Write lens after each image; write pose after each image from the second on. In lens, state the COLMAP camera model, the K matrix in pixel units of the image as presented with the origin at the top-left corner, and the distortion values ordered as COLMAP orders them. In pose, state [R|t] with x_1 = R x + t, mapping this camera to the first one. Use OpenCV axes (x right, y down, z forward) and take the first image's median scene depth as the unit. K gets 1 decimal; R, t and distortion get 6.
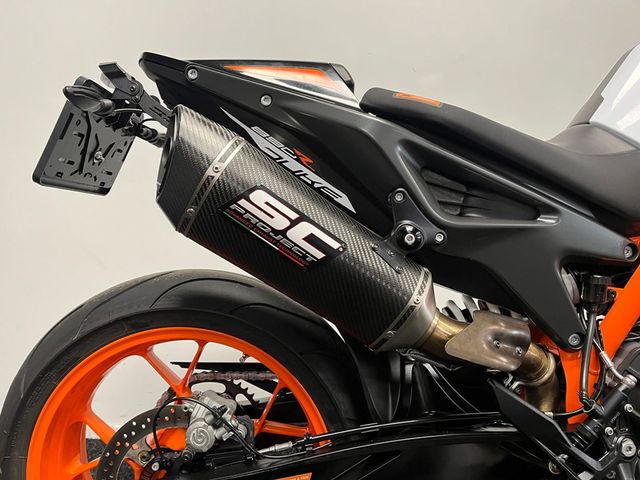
lens RADIAL K [[474.2, 0, 326.7], [0, 474.2, 238.0], [0, 0, 1]] dist [0.041389, -0.008572]
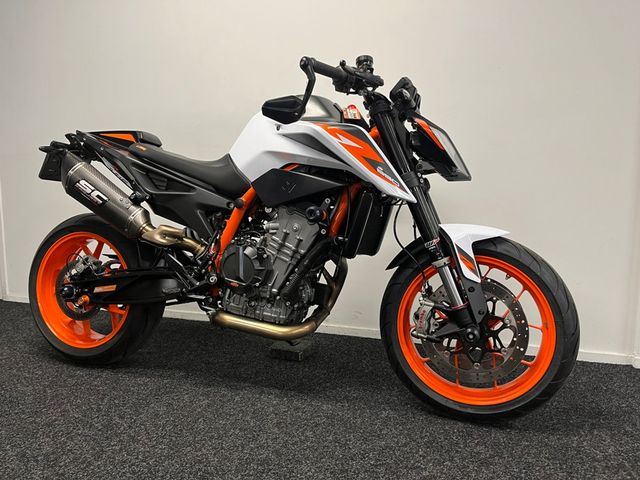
lens RADIAL K [[474.2, 0, 326.7], [0, 474.2, 238.0], [0, 0, 1]] dist [0.041389, -0.008572]
pose [[0.951718, 0.029442, -0.305557, 1.981315], [-0.034374, 0.999351, -0.010772, 0.216982], [0.305042, 0.020755, 0.952113, -1.257226]]
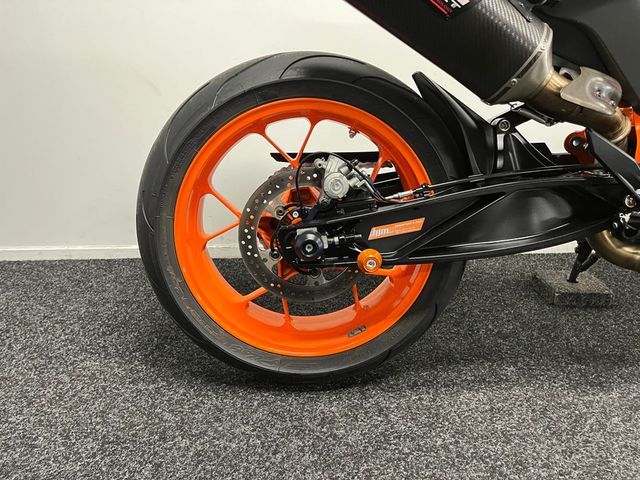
lens RADIAL K [[474.2, 0, 326.7], [0, 474.2, 238.0], [0, 0, 1]] dist [0.041389, -0.008572]
pose [[0.998331, -0.022663, 0.053128, -0.349198], [0.009971, 0.973620, 0.227959, 0.270689], [-0.056892, -0.227049, 0.972220, -0.164436]]
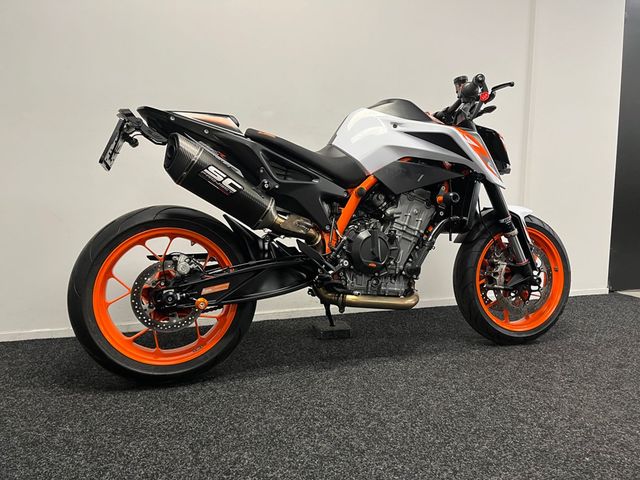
lens RADIAL K [[474.2, 0, 326.7], [0, 474.2, 238.0], [0, 0, 1]] dist [0.041389, -0.008572]
pose [[0.941014, -0.032886, 0.336765, -0.385772], [0.035789, 0.999356, -0.002415, 0.289666], [-0.336469, 0.014325, 0.941586, -1.515875]]
